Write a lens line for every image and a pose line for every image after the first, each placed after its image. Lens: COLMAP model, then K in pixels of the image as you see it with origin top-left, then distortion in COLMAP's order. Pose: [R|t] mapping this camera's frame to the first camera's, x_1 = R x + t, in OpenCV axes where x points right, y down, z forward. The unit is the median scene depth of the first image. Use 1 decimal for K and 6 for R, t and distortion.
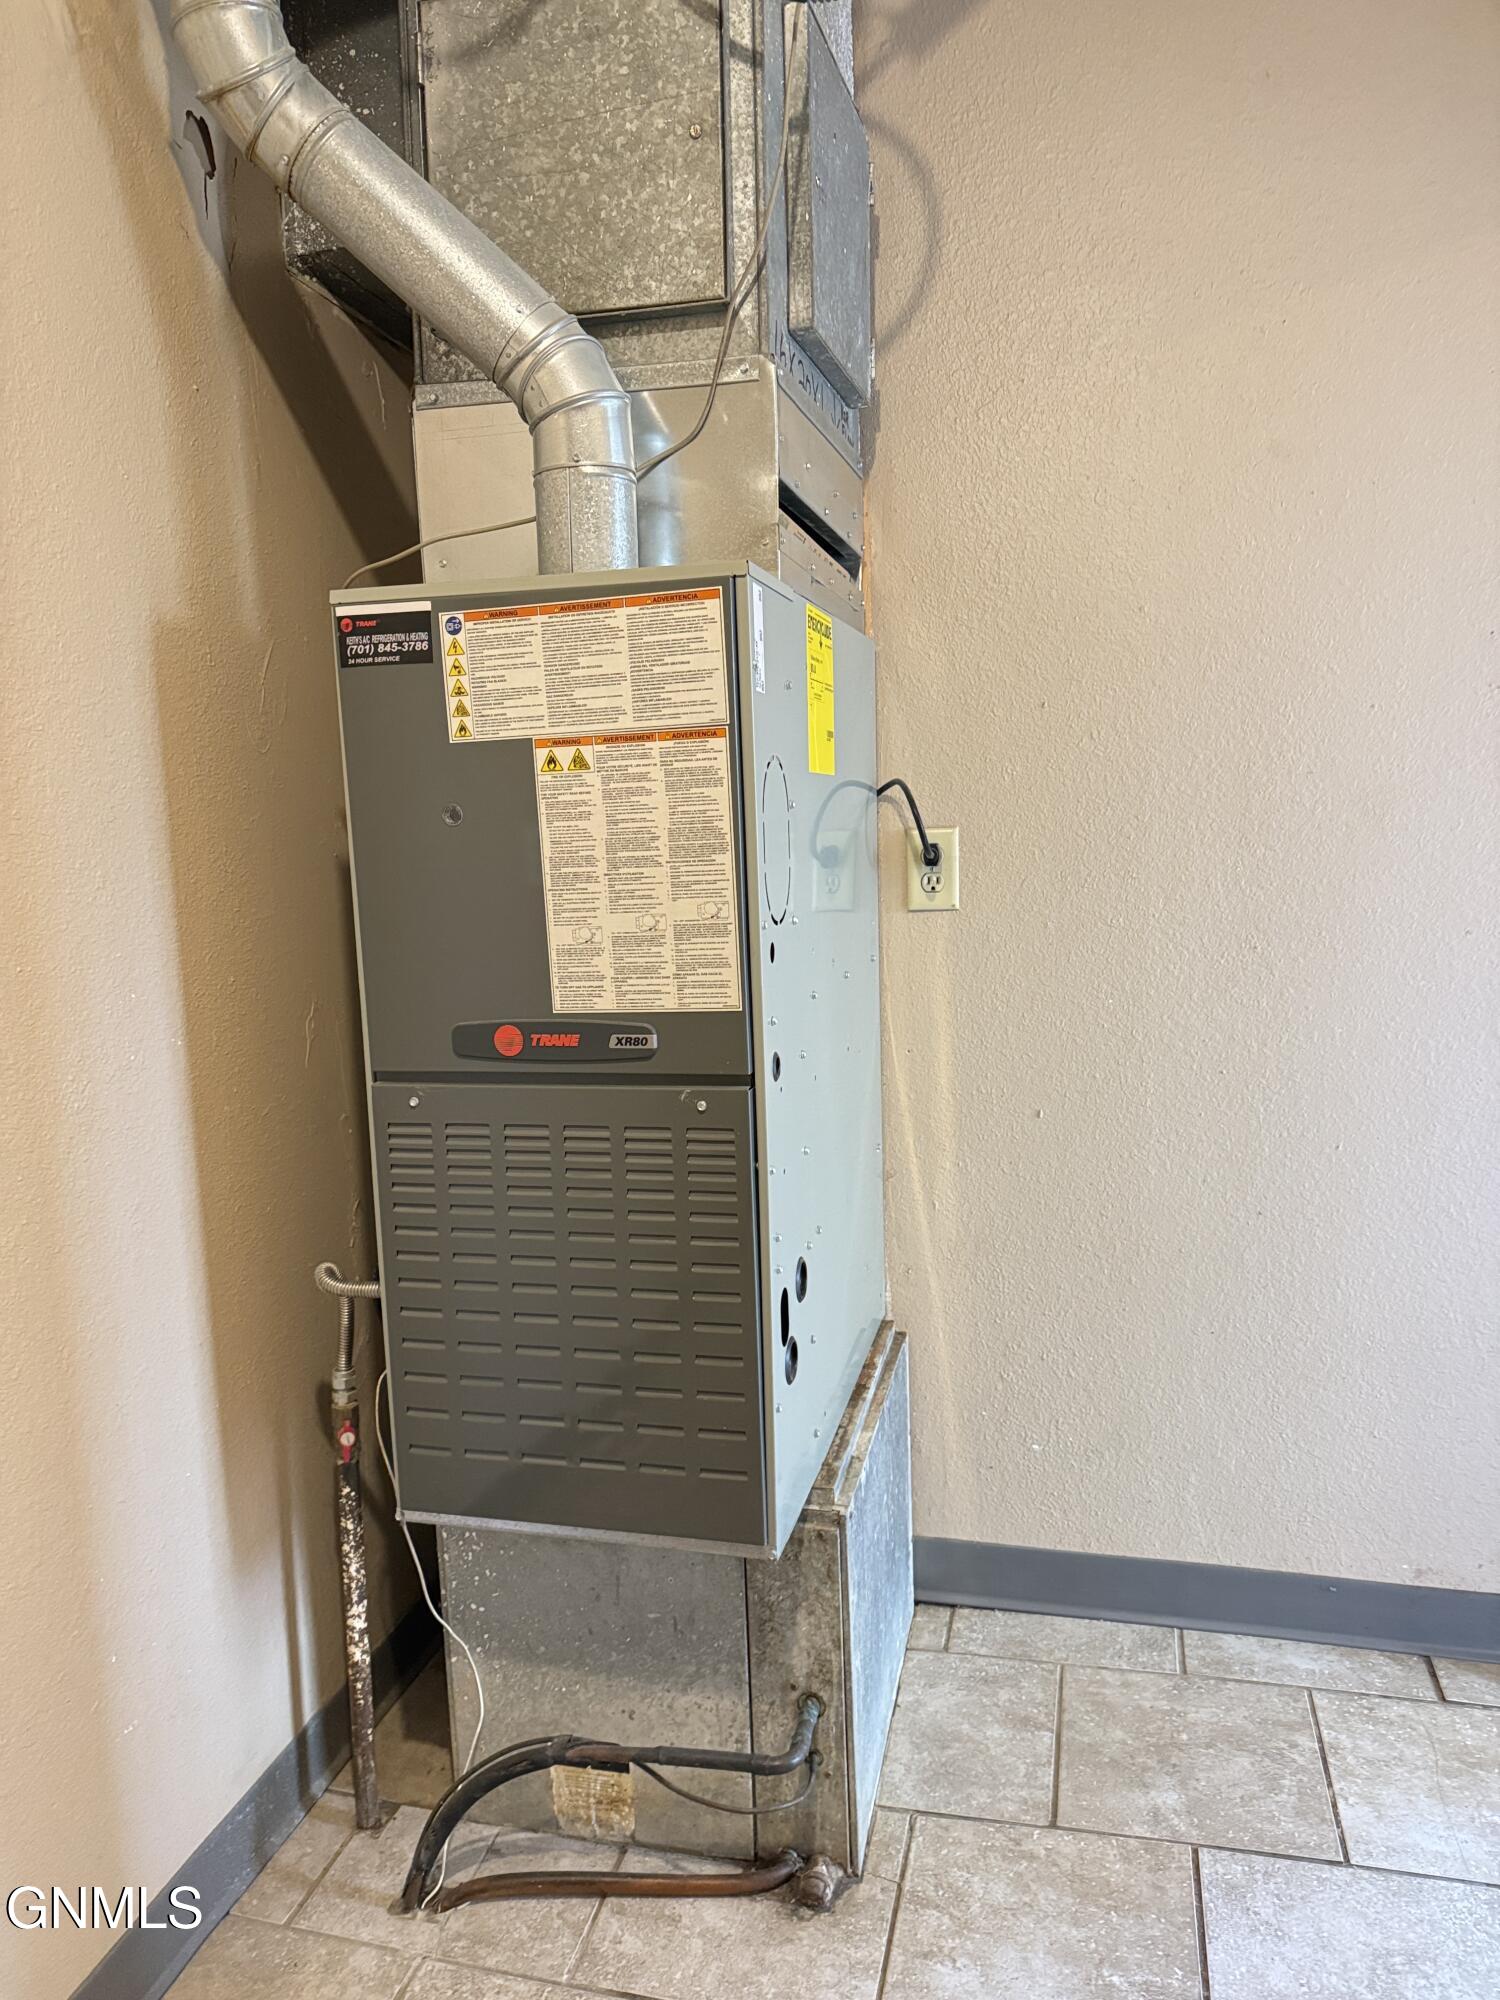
lens RADIAL K [[1410.7, 0, 756.4], [0, 1410.7, 1001.3], [0, 0, 1]] dist [0.035583, -0.039667]
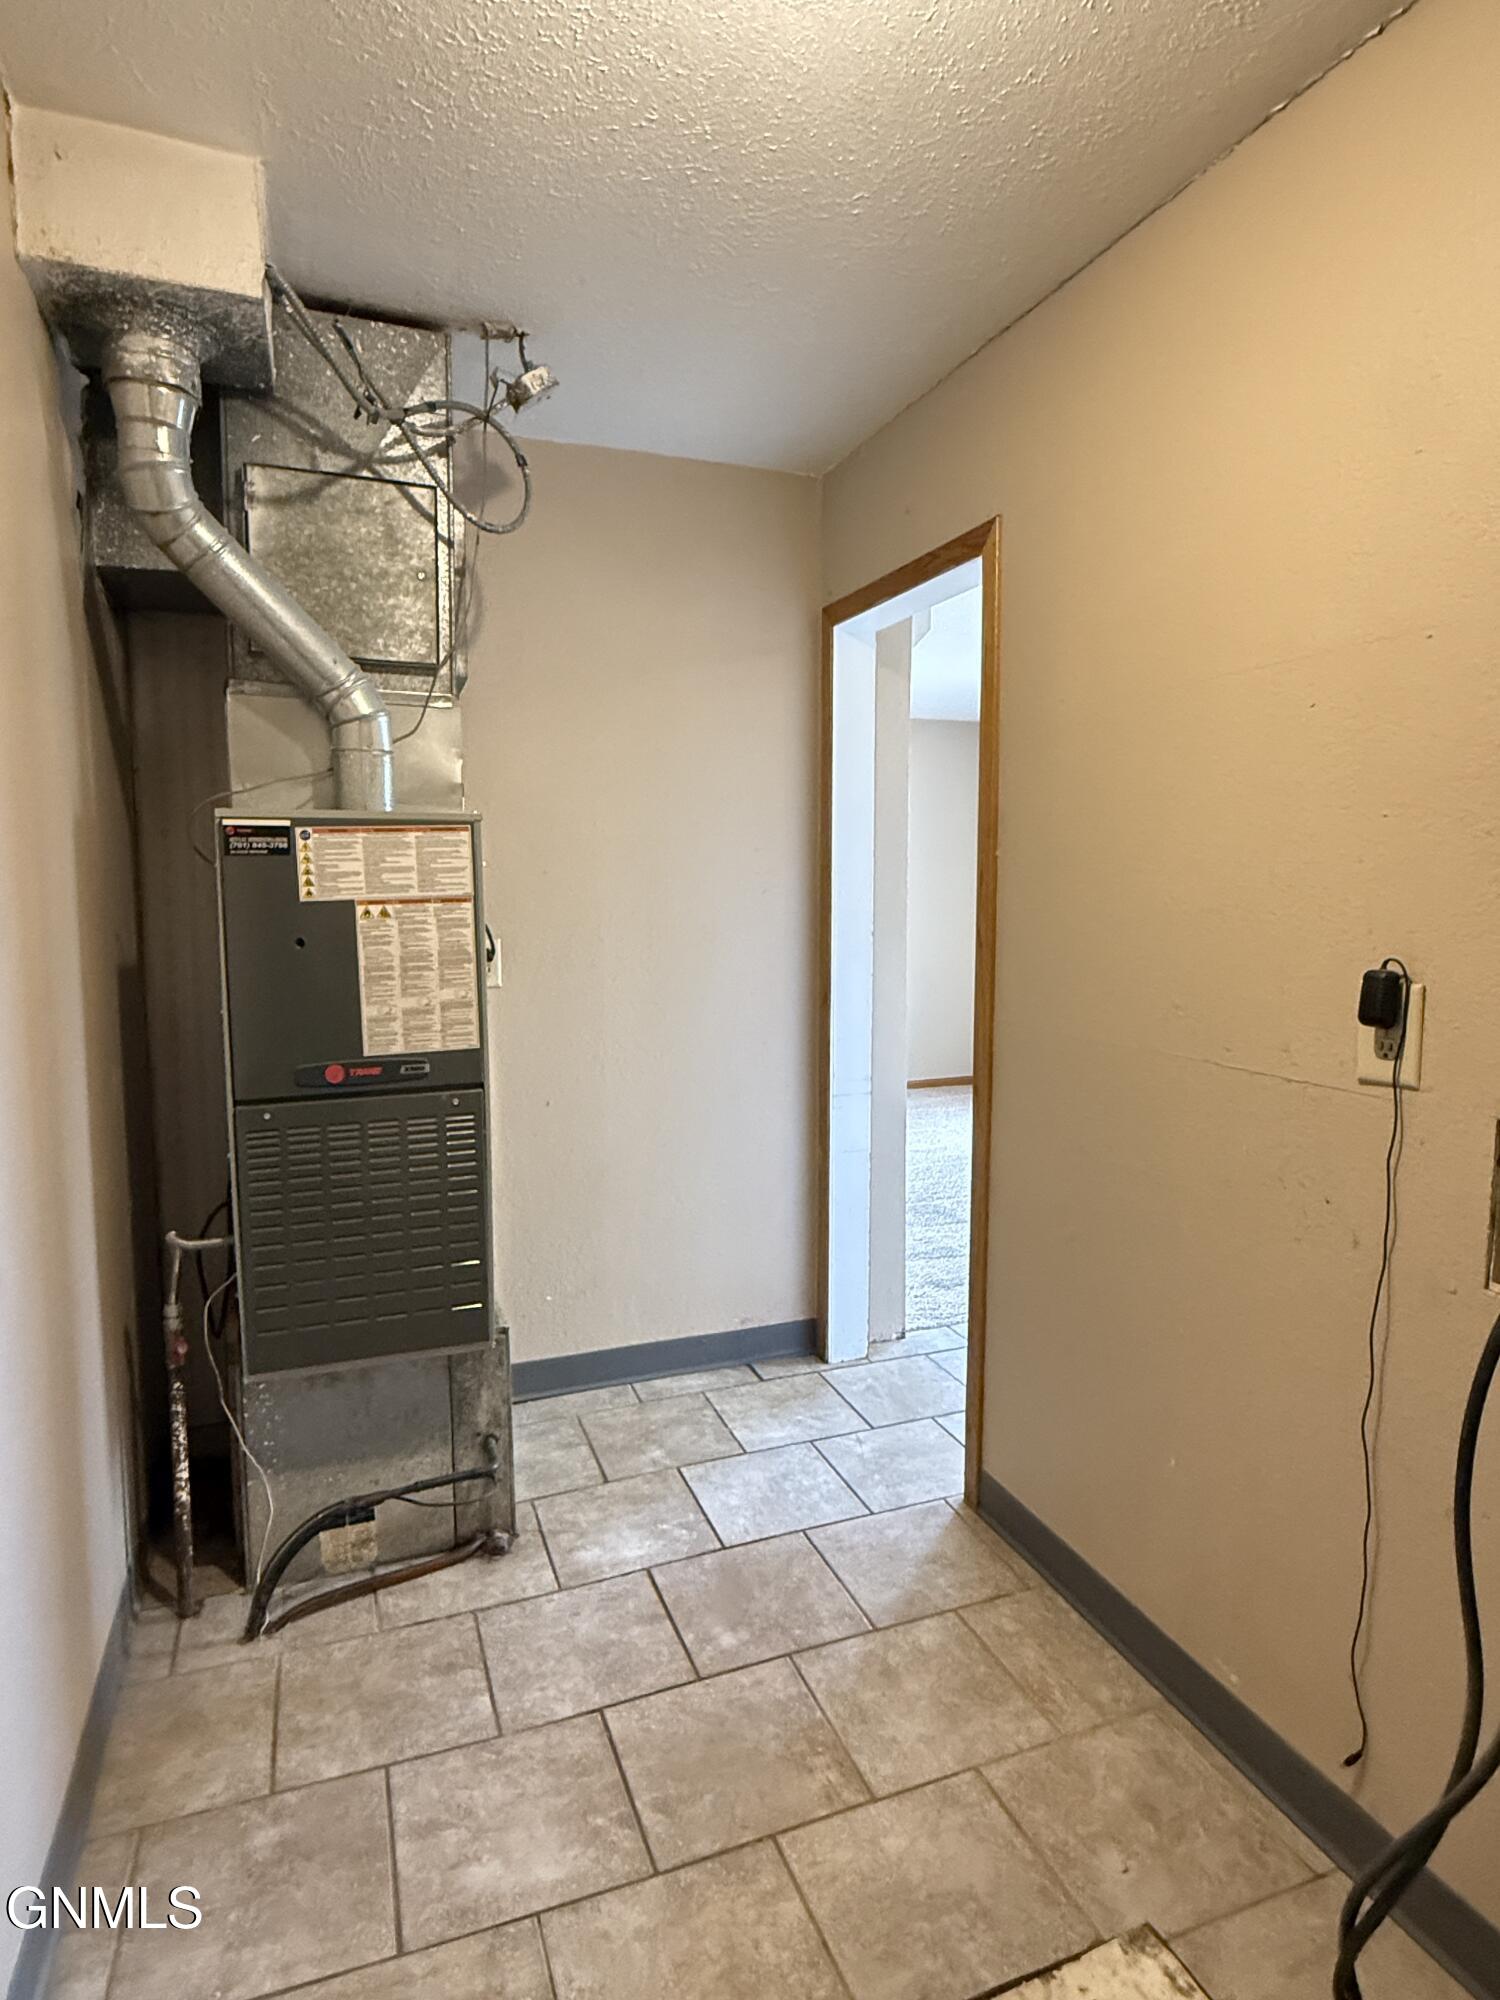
lens RADIAL K [[1108.7, 0, 748.4], [0, 1108.7, 993.9], [0, 0, 1]] dist [0.000815, 0.004089]
pose [[0.825978, -0.032300, 0.562776, -0.508360], [0.059892, 0.997735, -0.030638, 0.002642], [-0.560512, 0.059012, 0.826041, -0.392809]]
